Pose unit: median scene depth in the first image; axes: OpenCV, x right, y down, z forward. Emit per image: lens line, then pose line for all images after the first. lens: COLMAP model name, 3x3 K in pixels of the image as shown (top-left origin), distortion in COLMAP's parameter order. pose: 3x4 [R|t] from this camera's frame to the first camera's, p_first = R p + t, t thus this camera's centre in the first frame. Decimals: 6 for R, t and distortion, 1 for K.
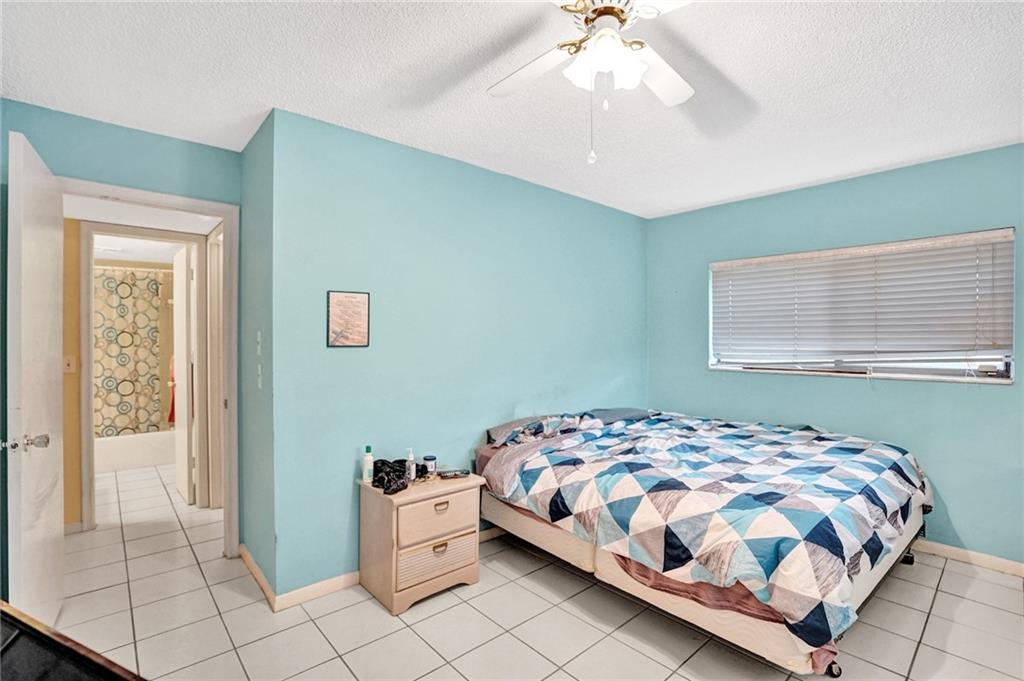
lens RADIAL K [[485.0, 0, 504.9], [0, 485.0, 344.0], [0, 0, 1]] dist [-0.052873, 0.018839]
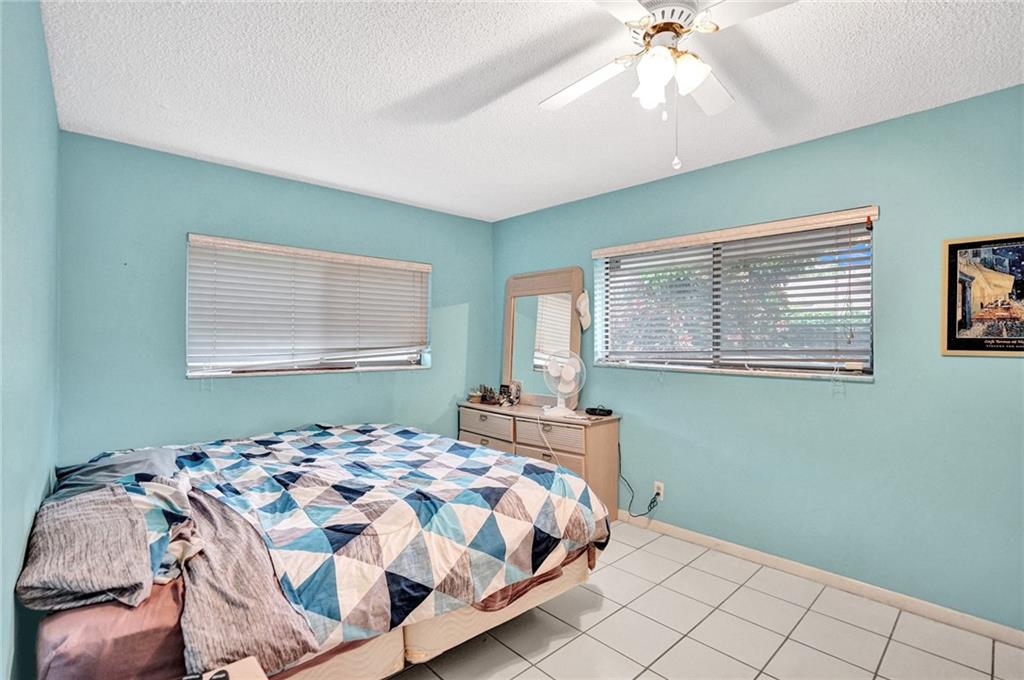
lens RADIAL K [[485.0, 0, 515.3], [0, 485.0, 340.1], [0, 0, 1]] dist [-0.052873, 0.018839]
pose [[-0.048970, -0.000527, 0.998800, -0.513078], [0.000490, 1.000000, 0.000552, -0.007231], [-0.998800, 0.000516, -0.048970, 0.842321]]
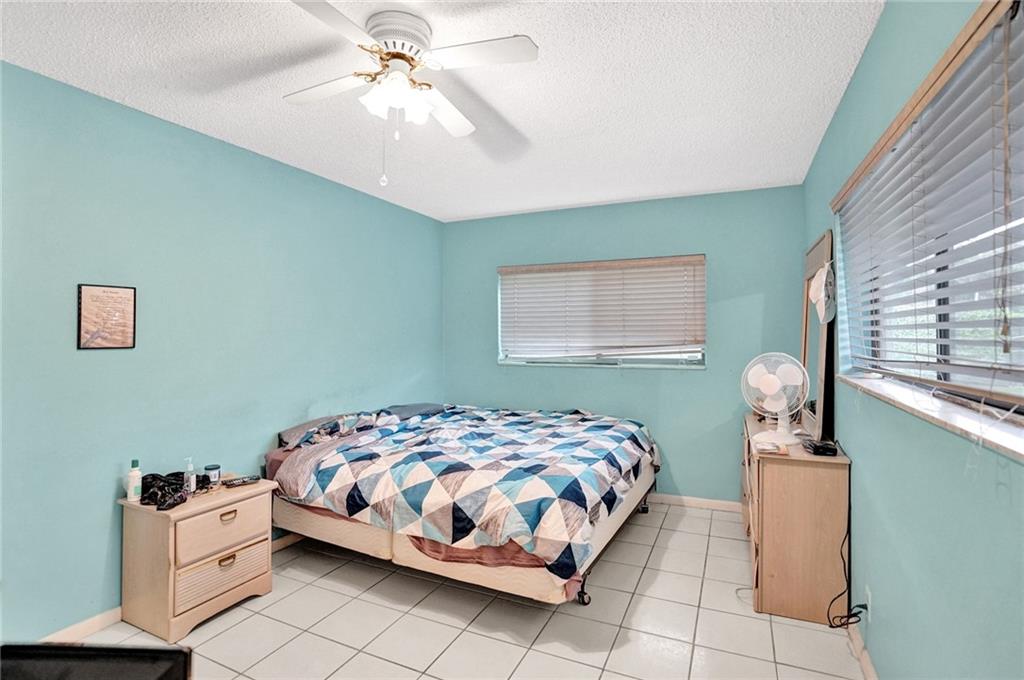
lens RADIAL K [[485.0, 0, 511.3], [0, 485.0, 334.2], [0, 0, 1]] dist [-0.052873, 0.018839]
pose [[0.911752, -0.001632, 0.410738, -0.006701], [0.007752, 0.999882, -0.013235, -0.004111], [-0.410668, 0.015251, 0.911657, -0.082503]]
